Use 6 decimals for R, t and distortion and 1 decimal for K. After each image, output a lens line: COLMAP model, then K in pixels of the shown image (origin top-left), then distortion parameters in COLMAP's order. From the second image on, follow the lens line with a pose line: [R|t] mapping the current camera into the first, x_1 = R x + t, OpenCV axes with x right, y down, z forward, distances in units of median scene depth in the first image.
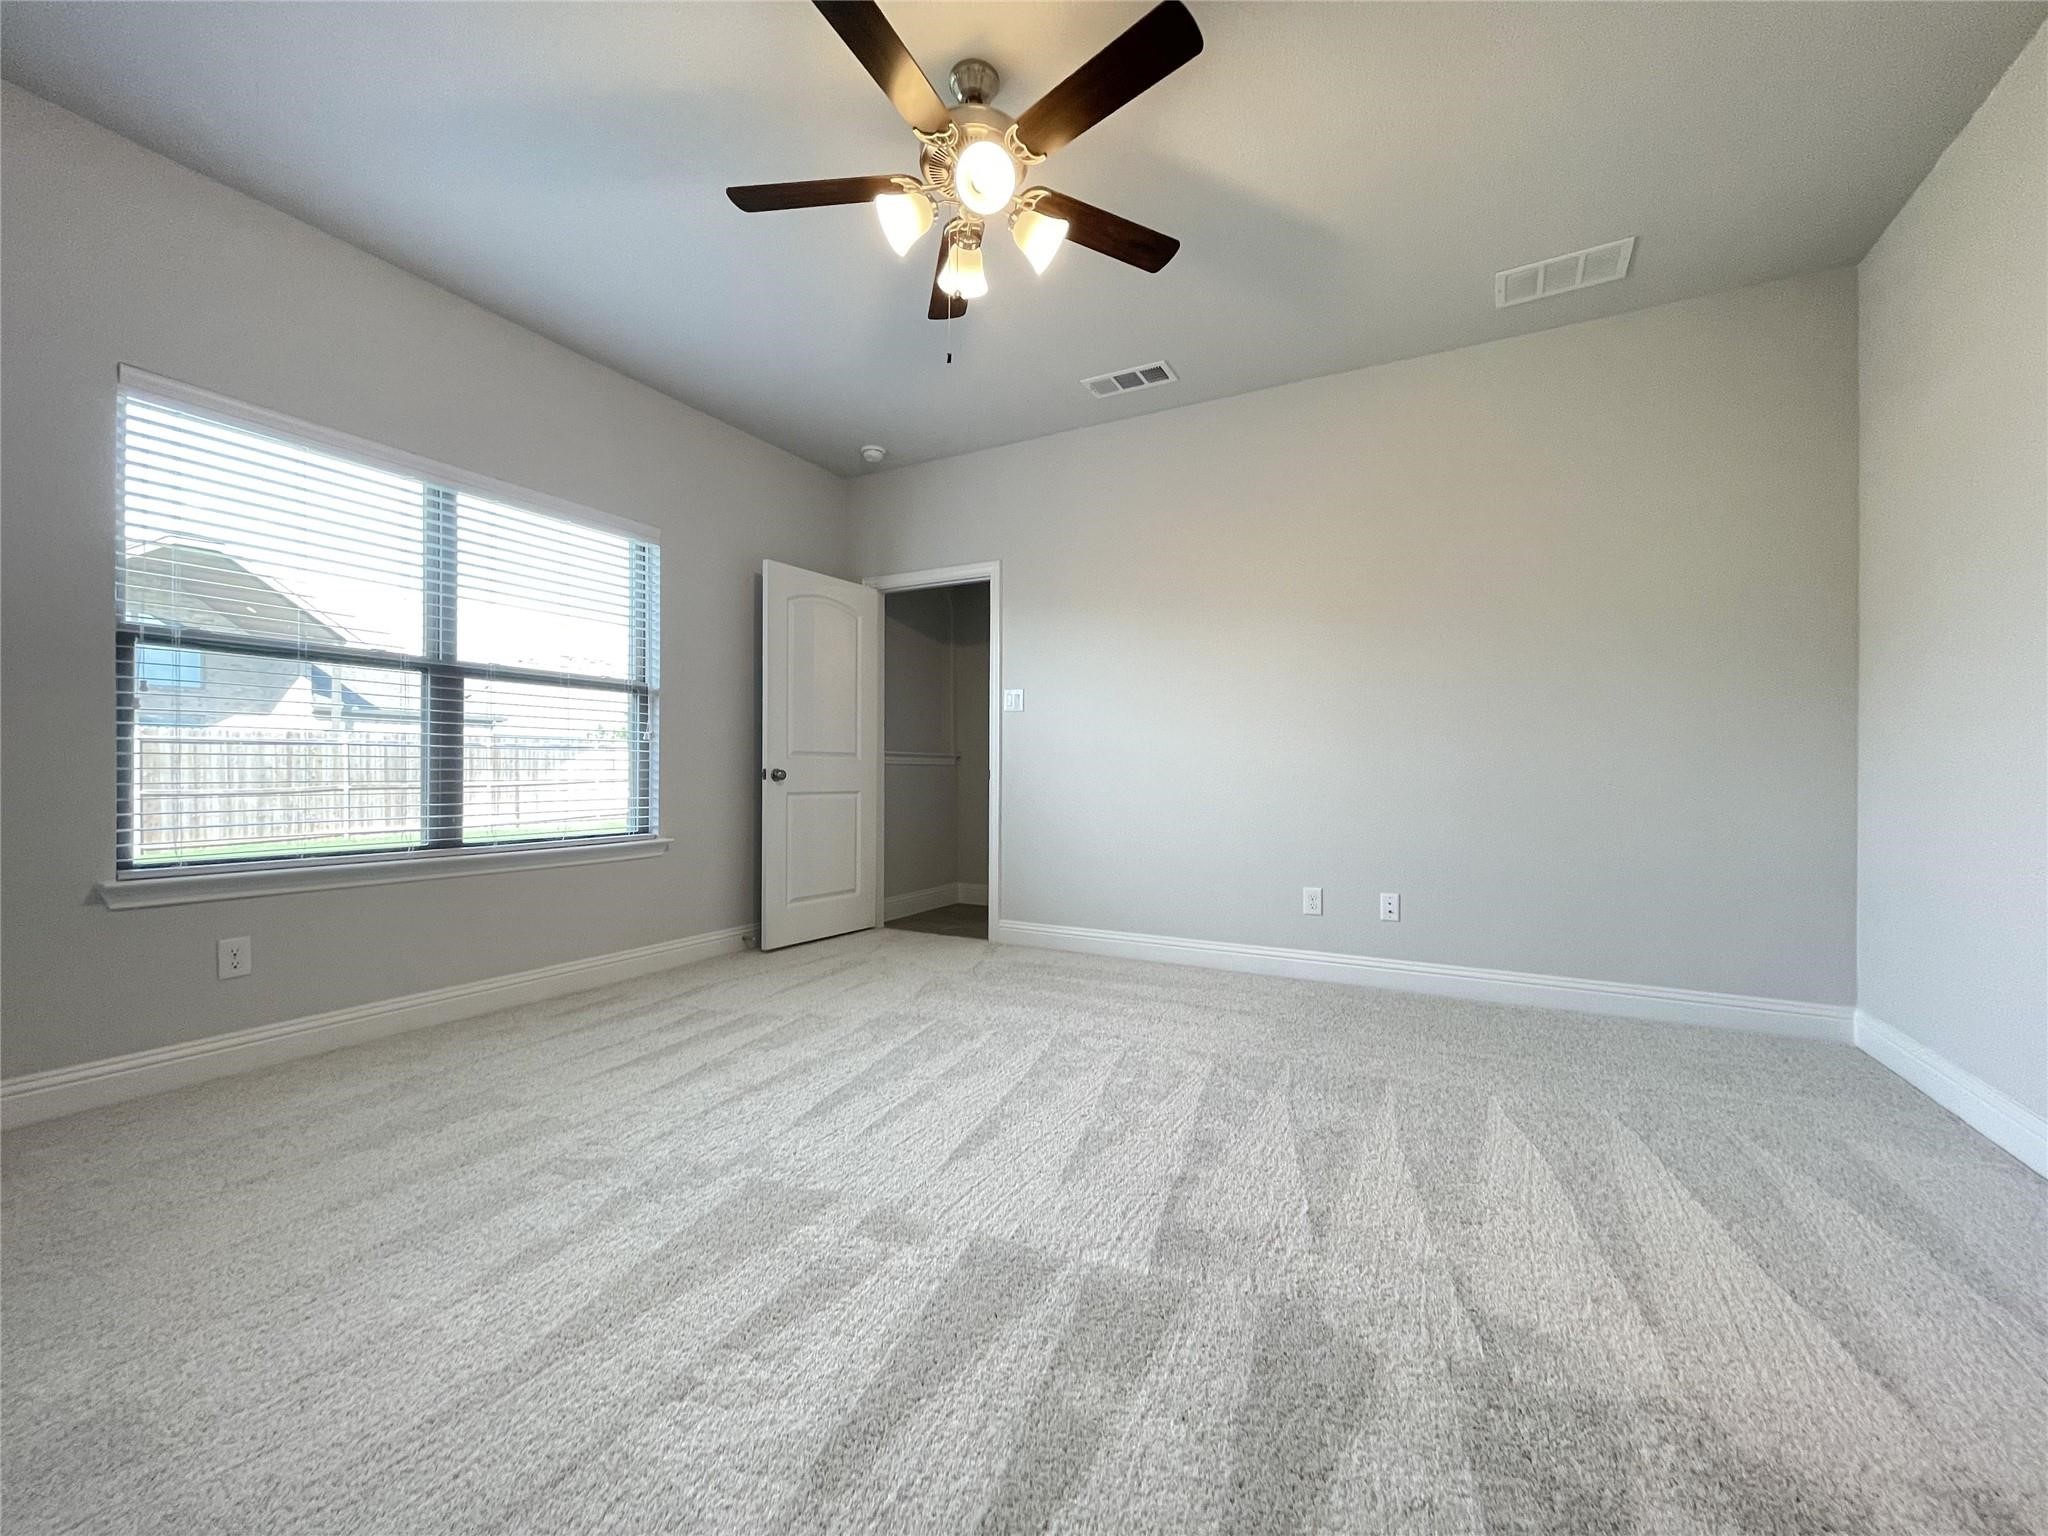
lens RADIAL K [[827.1, 0, 1016.1], [0, 827.1, 772.2], [0, 0, 1]] dist [0.003748, -0.000015]
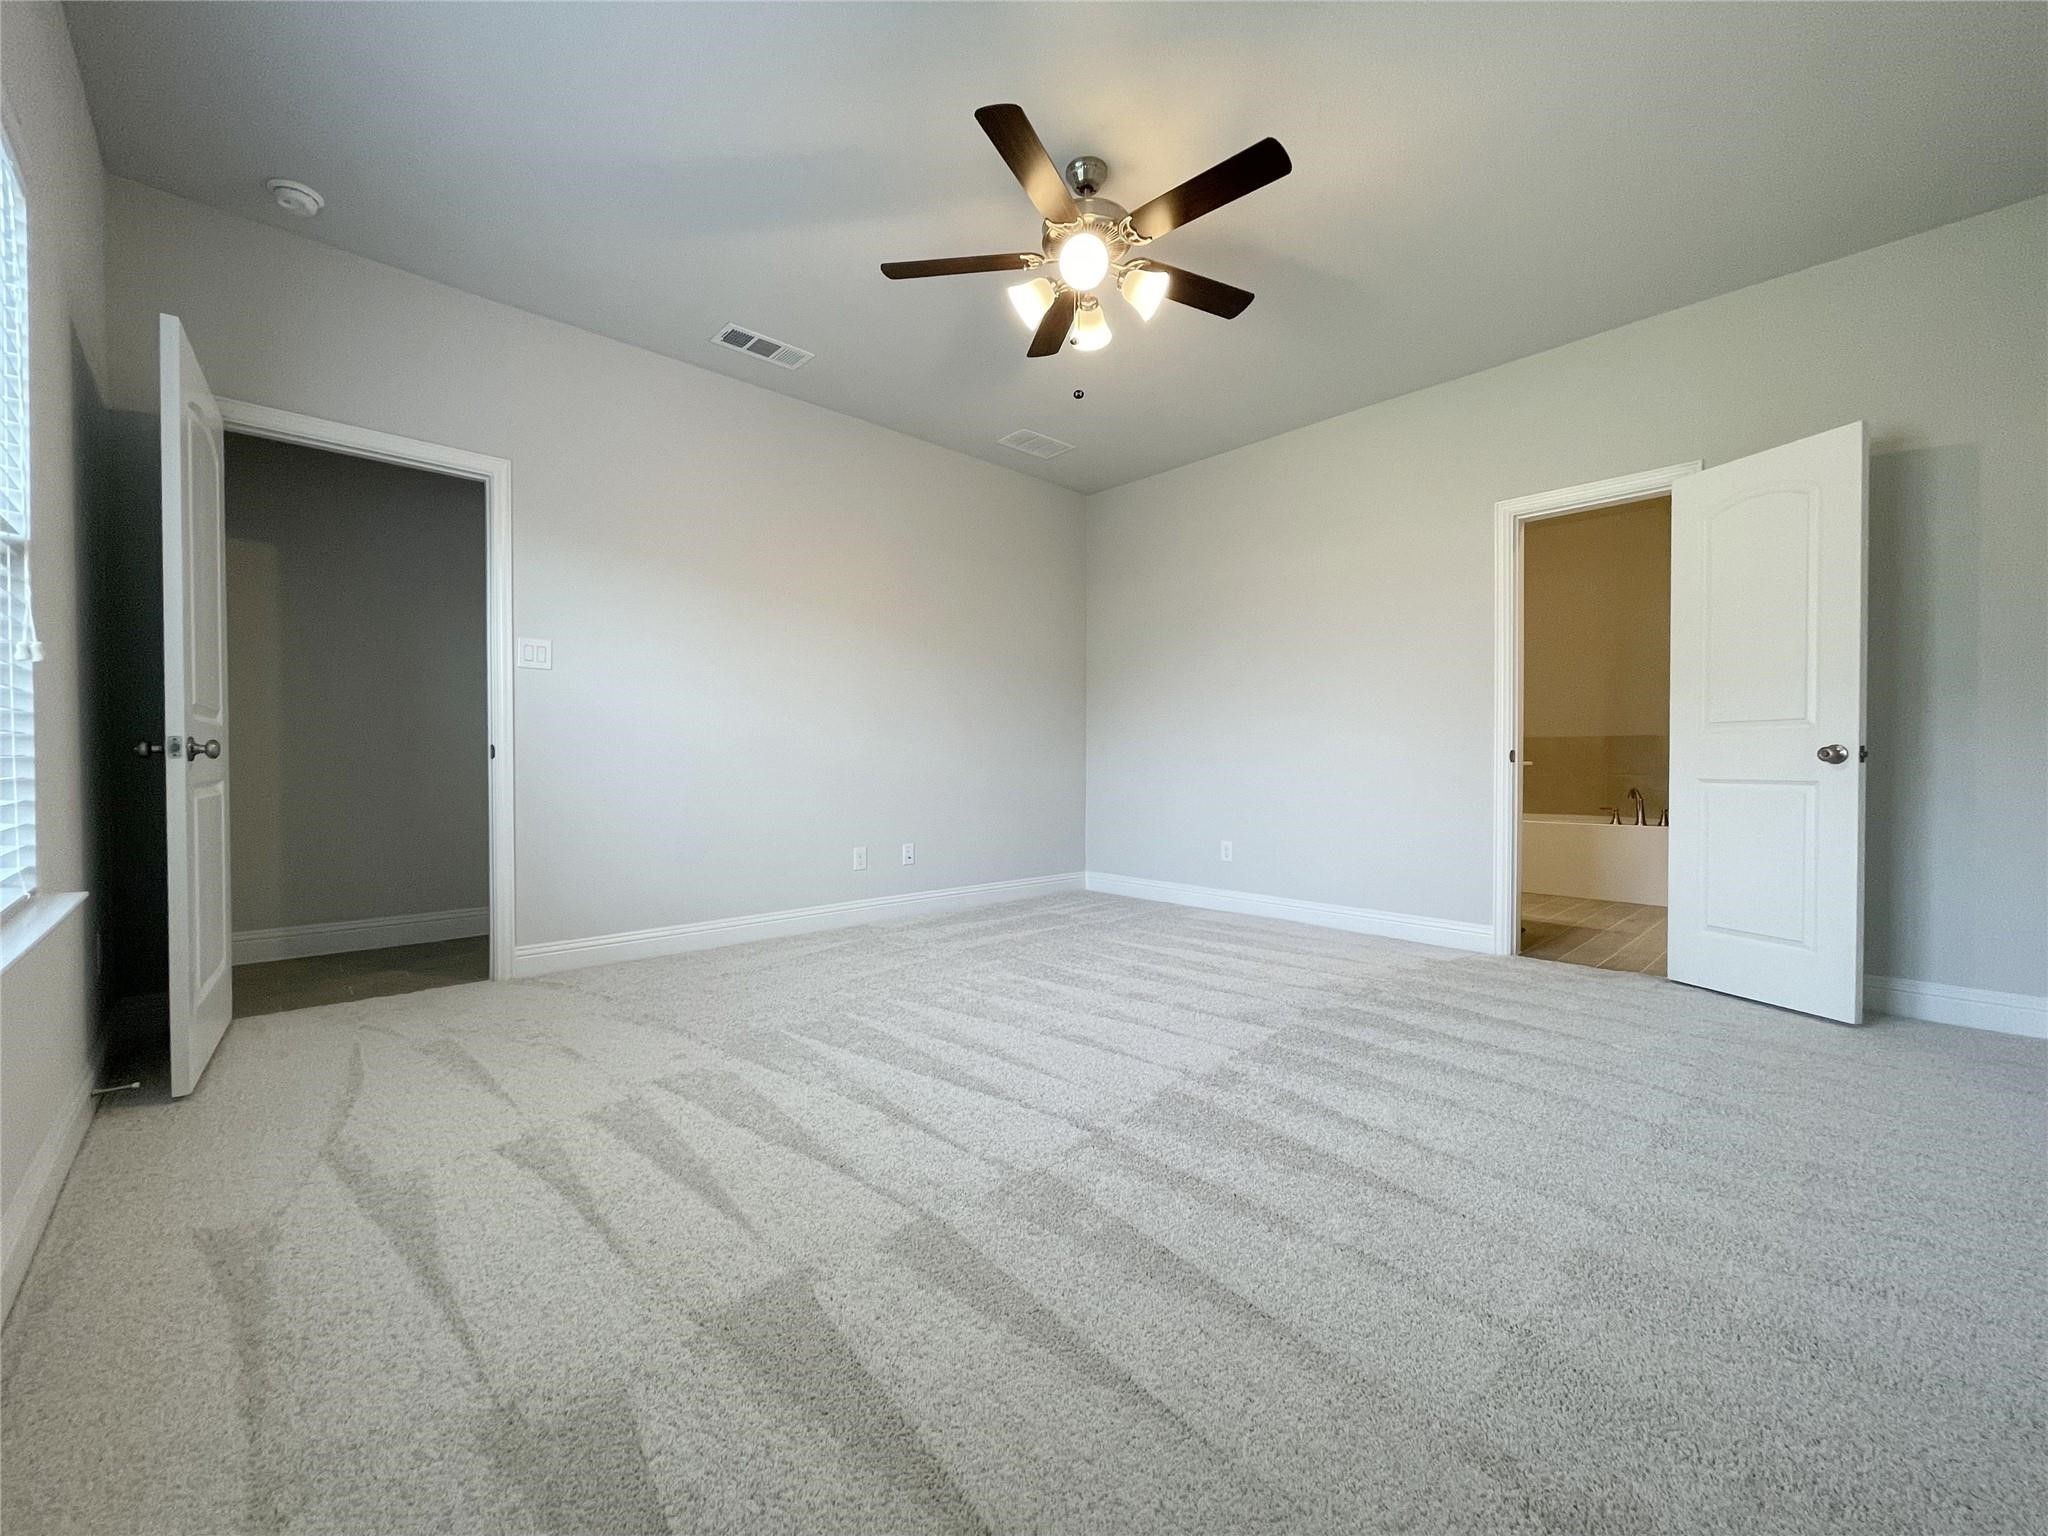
lens RADIAL K [[827.1, 0, 1017.8], [0, 827.1, 769.5], [0, 0, 1]] dist [0.003748, -0.000015]
pose [[0.317565, -0.012993, 0.948147, -0.945115], [0.002976, 0.999915, 0.012705, 0.017178], [-0.948232, -0.001213, 0.317577, 0.548343]]
